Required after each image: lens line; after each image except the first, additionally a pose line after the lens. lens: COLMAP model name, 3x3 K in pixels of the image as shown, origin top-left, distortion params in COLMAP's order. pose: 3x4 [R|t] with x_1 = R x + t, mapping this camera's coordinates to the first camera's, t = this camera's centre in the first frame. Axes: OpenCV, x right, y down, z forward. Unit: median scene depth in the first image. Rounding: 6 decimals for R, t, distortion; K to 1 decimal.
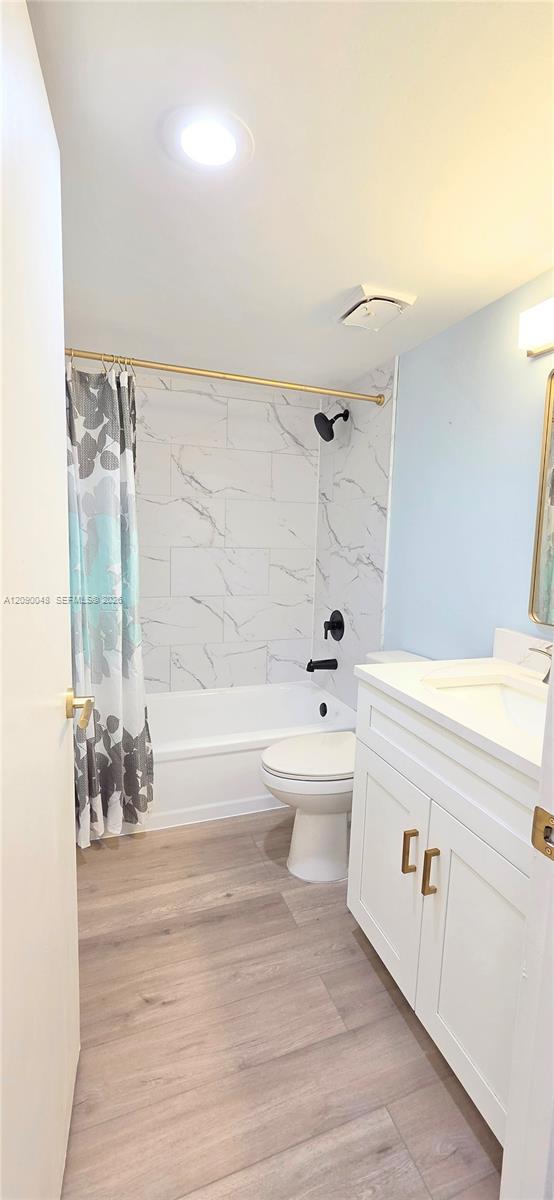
lens RADIAL K [[497.9, 0, 277.6], [0, 497.9, 591.2], [0, 0, 1]] dist [-0.001314, 0.000614]
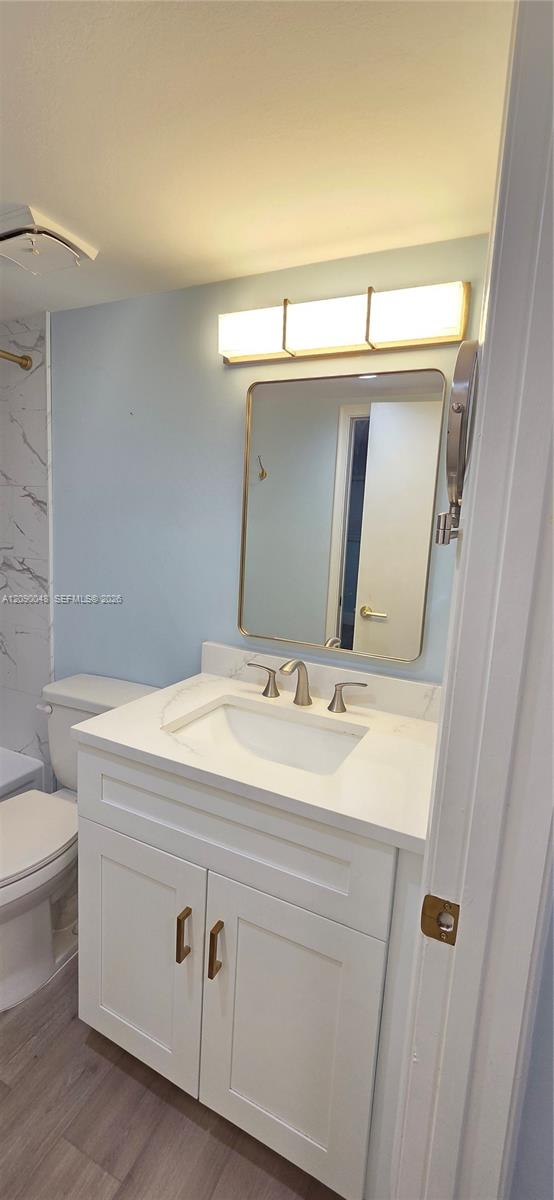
lens RADIAL K [[497.9, 0, 277.6], [0, 497.9, 591.2], [0, 0, 1]] dist [-0.001314, 0.000614]
pose [[0.714232, -0.090589, 0.694022, -0.089129], [0.046643, 0.995545, 0.081945, -0.073586], [-0.698353, -0.026157, 0.715275, 0.156985]]
